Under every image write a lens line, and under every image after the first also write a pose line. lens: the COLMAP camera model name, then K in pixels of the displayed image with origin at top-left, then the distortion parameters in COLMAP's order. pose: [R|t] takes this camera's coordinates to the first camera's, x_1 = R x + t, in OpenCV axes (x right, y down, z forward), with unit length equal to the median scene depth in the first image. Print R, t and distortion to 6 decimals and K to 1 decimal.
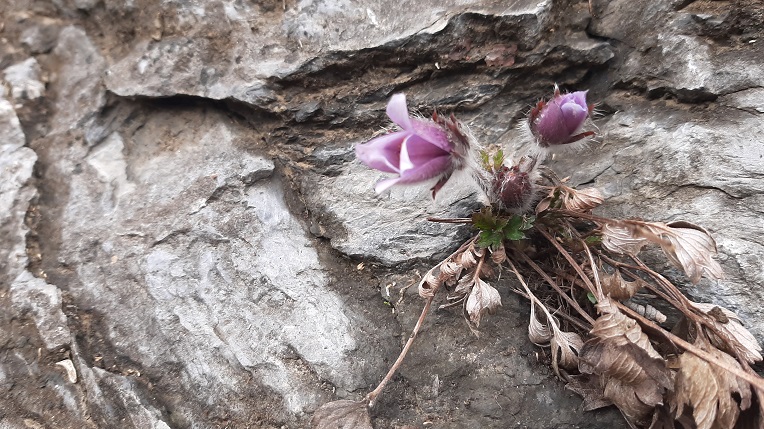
lens RADIAL K [[616.5, 0, 381.2], [0, 616.5, 210.8], [0, 0, 1]] dist [0.066661, -0.197577]
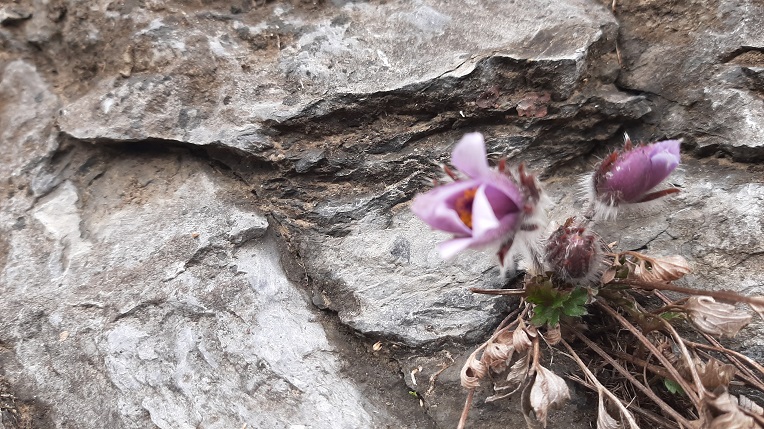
lens RADIAL K [[616.5, 0, 381.2], [0, 616.5, 210.8], [0, 0, 1]] dist [0.066661, -0.197577]
pose [[0.994528, 0.020349, 0.102468, -0.109701], [-0.009840, 0.994732, -0.102039, -0.005627], [-0.104005, 0.100472, 0.989489, 0.152183]]
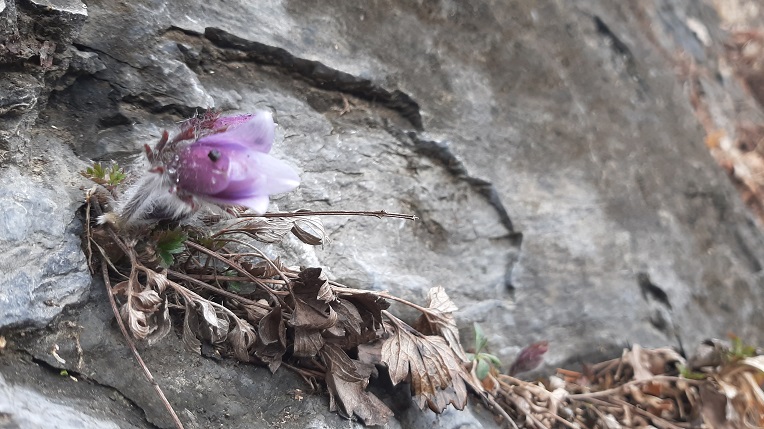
lens RADIAL K [[616.5, 0, 381.2], [0, 616.5, 210.8], [0, 0, 1]] dist [0.066661, -0.197577]
pose [[0.088306, -0.116667, 0.989237, -0.611956], [0.114432, 0.987730, 0.106274, -0.073356], [-0.989498, 0.103816, 0.100573, 0.470085]]
